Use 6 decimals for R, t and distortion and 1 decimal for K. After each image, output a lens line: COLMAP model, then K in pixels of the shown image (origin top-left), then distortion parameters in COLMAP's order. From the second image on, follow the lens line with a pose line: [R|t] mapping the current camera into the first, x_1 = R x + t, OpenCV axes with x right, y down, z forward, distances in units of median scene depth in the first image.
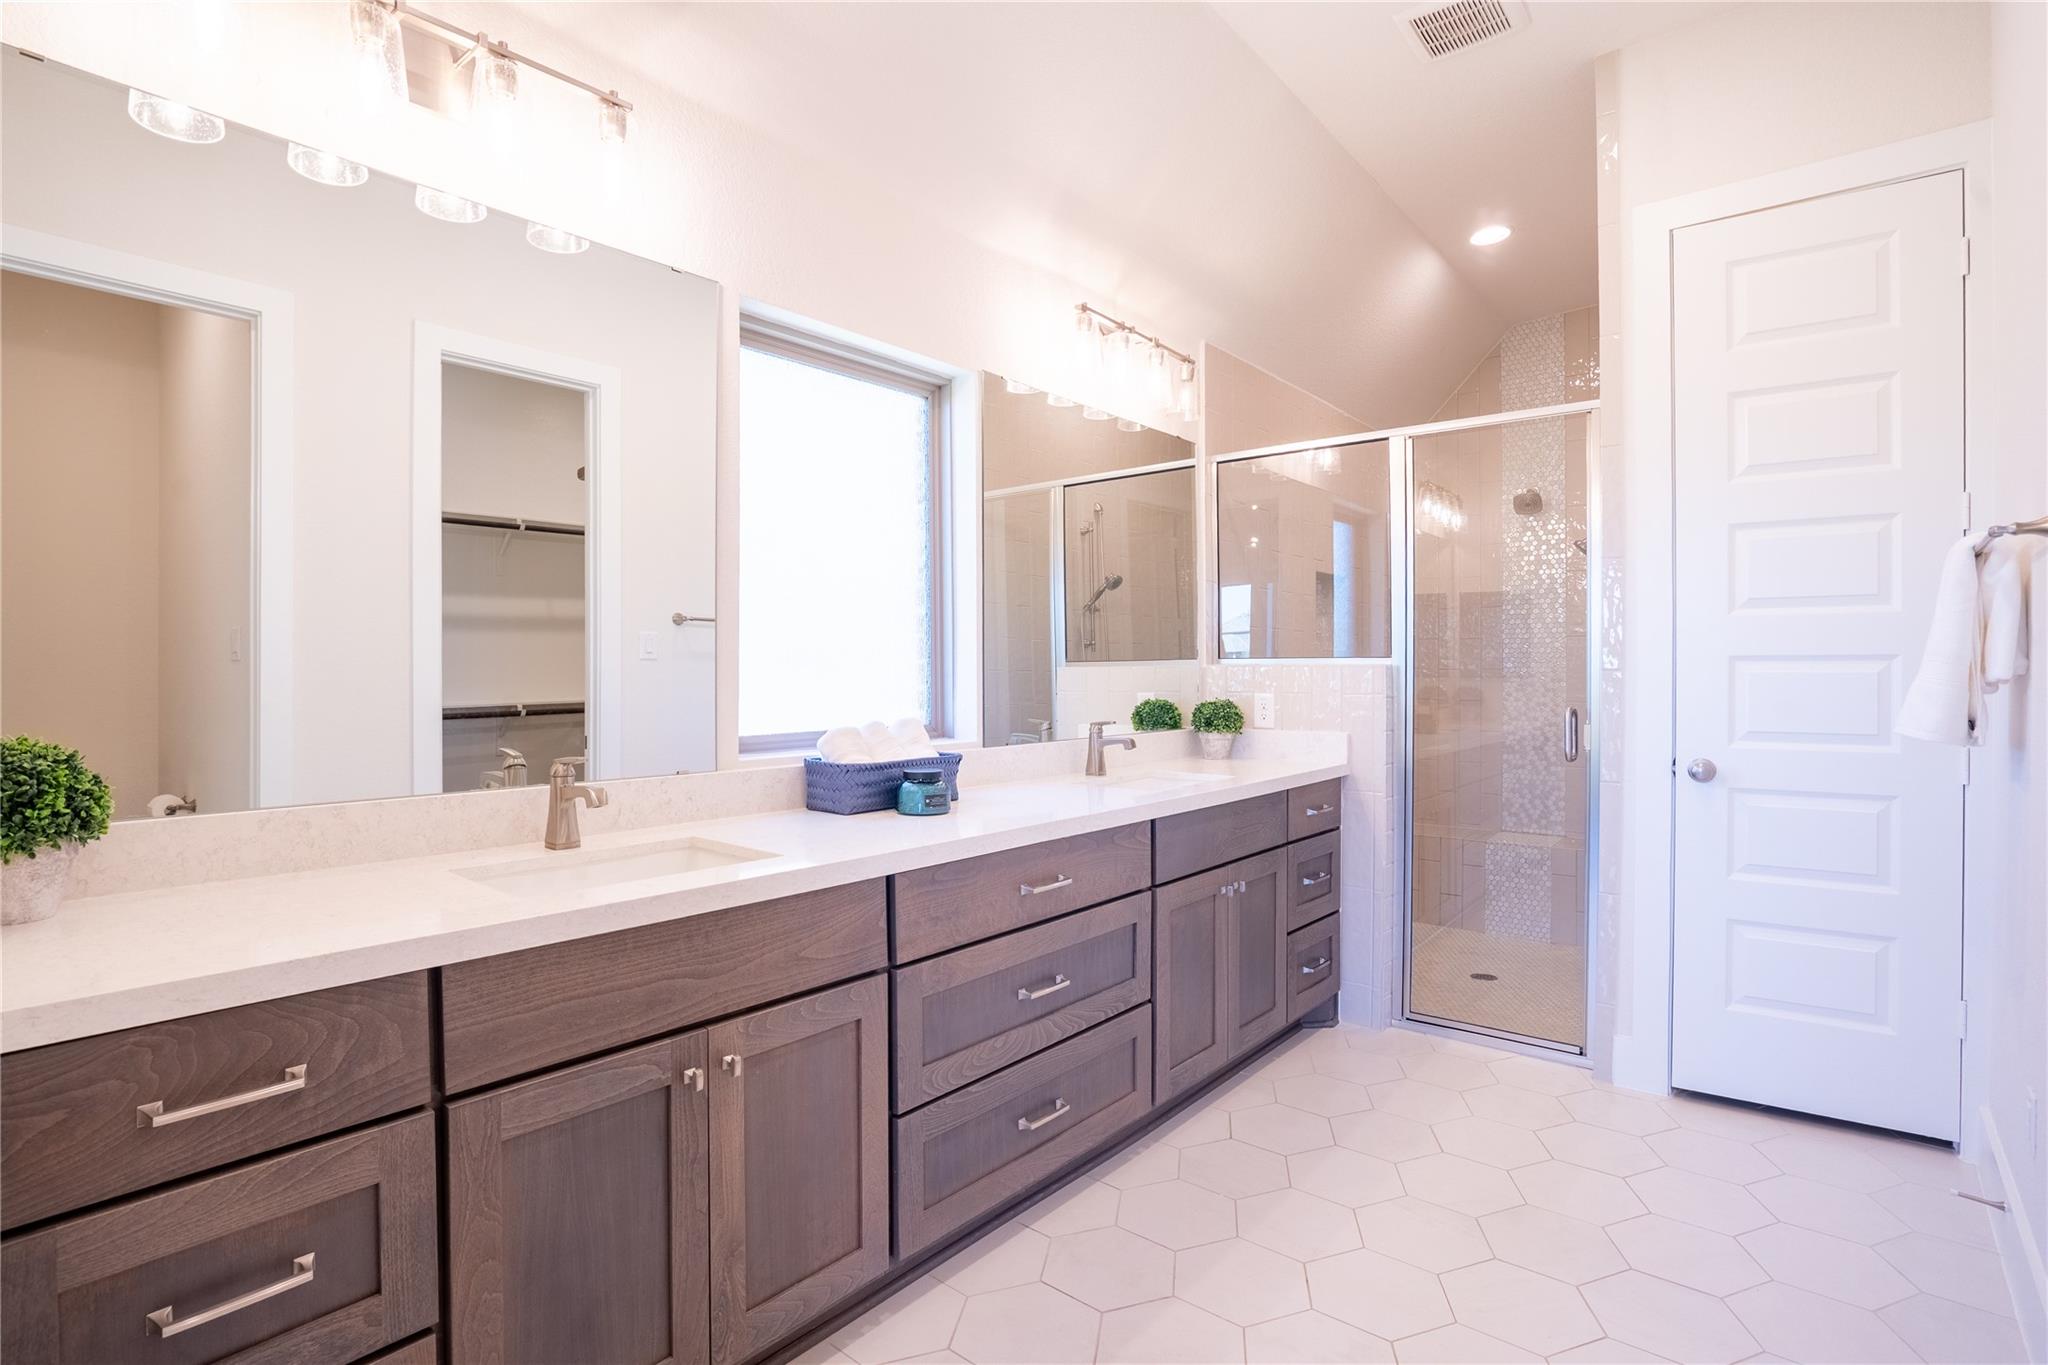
lens RADIAL K [[975.9, 0, 1023.7], [0, 975.9, 675.7], [0, 0, 1]] dist [-0.058360, 0.024209]
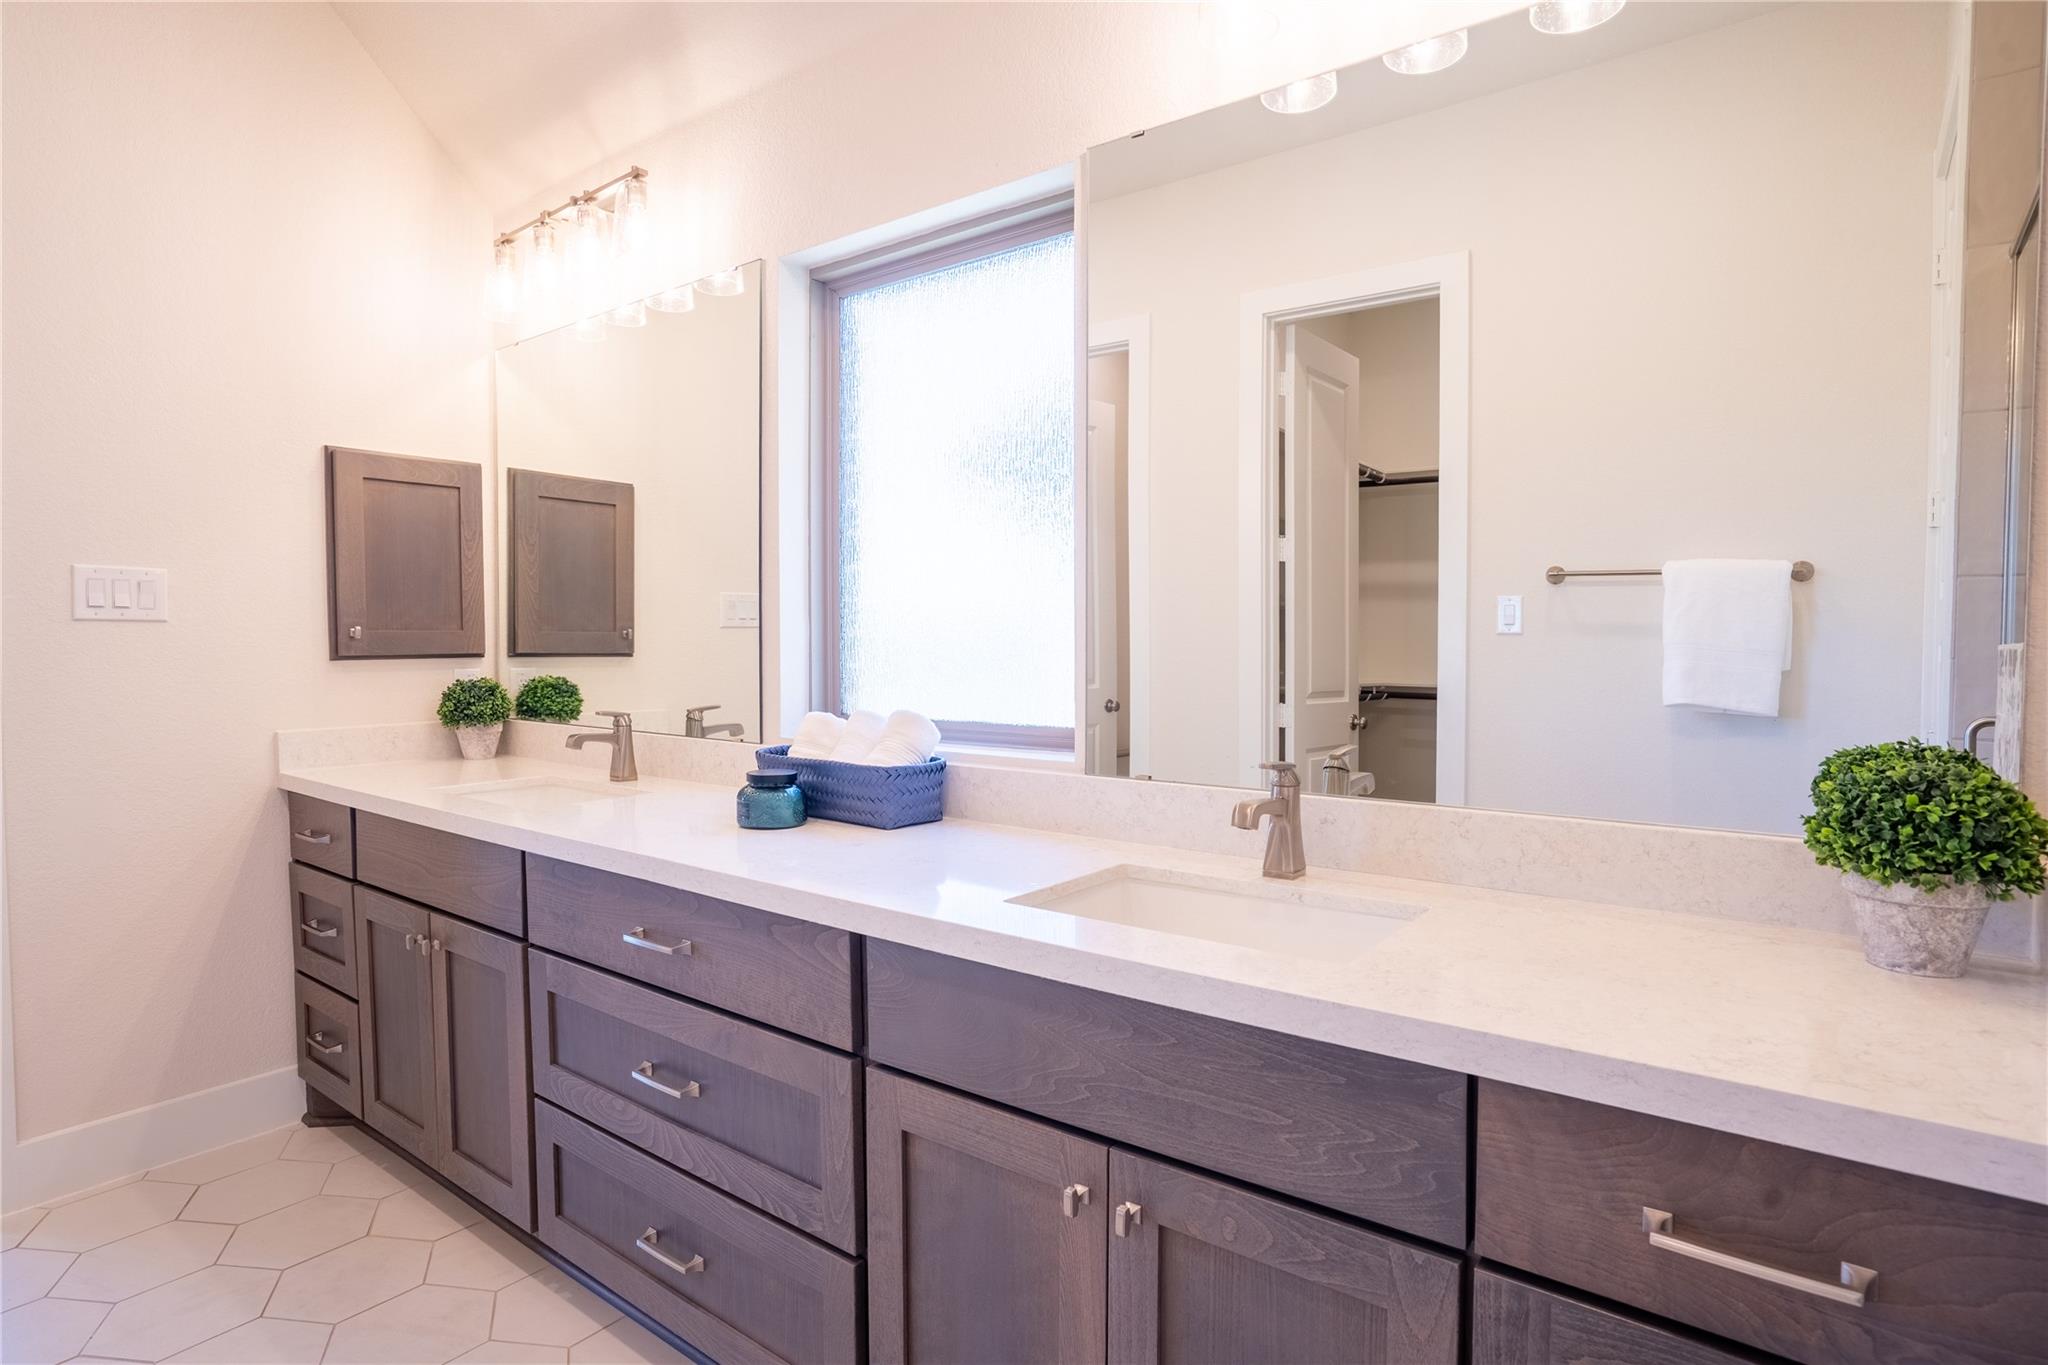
lens RADIAL K [[1062.6, 0, 1022.5], [0, 1062.6, 674.6], [0, 0, 1]] dist [-0.060559, 0.038137]
pose [[0.049651, 0.026760, -0.998408, 0.712825], [-0.004250, 0.999638, 0.026581, -0.009263], [0.998758, 0.002923, 0.049746, 1.063930]]
